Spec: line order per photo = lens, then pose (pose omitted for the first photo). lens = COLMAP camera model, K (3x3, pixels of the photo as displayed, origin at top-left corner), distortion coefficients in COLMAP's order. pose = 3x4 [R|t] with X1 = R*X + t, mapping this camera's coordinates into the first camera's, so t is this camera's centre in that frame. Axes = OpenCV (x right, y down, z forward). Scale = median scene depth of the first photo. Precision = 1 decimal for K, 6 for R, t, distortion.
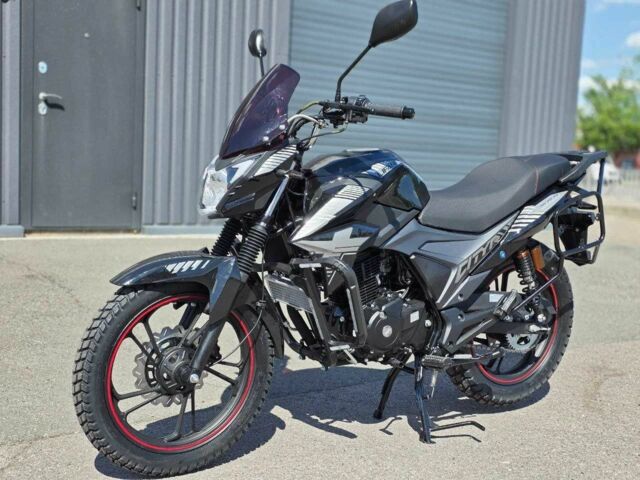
lens RADIAL K [[850.4, 0, 320.7], [0, 850.4, 242.9], [0, 0, 1]] dist [0.188351, -0.514842]
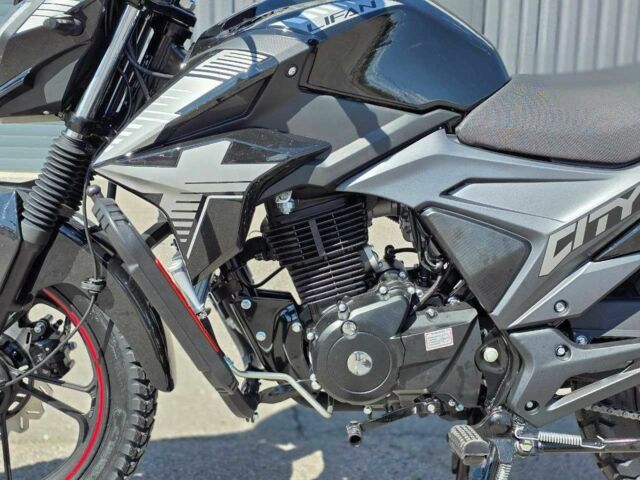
lens RADIAL K [[850.4, 0, 320.7], [0, 850.4, 242.9], [0, 0, 1]] dist [0.188351, -0.514842]
pose [[0.841574, 0.063358, -0.536412, 0.327946], [-0.035823, 0.997457, 0.061613, 0.006970], [0.538952, -0.032636, 0.841704, 0.608481]]
